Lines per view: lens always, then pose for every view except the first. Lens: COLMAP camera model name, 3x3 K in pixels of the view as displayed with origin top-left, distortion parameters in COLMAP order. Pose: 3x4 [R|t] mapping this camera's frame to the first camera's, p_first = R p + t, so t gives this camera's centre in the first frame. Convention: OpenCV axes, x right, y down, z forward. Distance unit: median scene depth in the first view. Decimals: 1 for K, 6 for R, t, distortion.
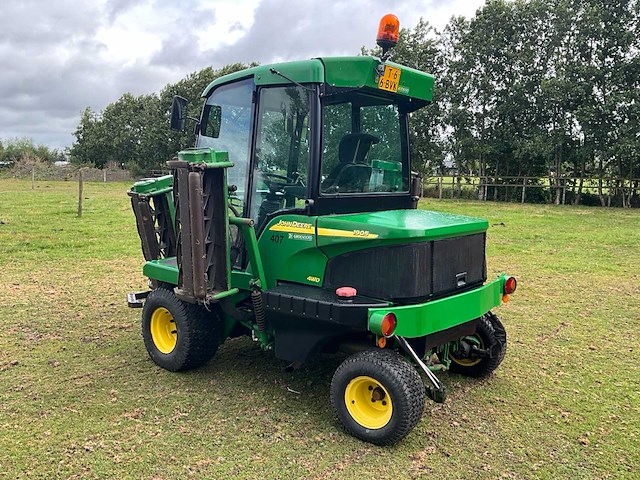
lens RADIAL K [[572.2, 0, 320.0], [0, 572.2, 240.0], [0, 0, 1]] dist [-0.003204, -0.013380]
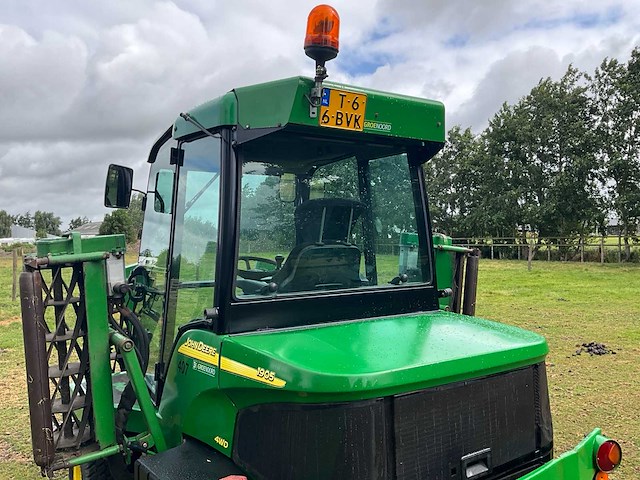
lens RADIAL K [[552.4, 0, 321.4], [0, 552.4, 225.9], [0, 0, 1]] dist [0.087270, -0.144154]
pose [[0.958424, -0.035819, -0.283092, 0.234814], [-0.002736, 0.990891, -0.134639, -0.068909], [0.285336, 0.129815, 0.949595, 0.392837]]
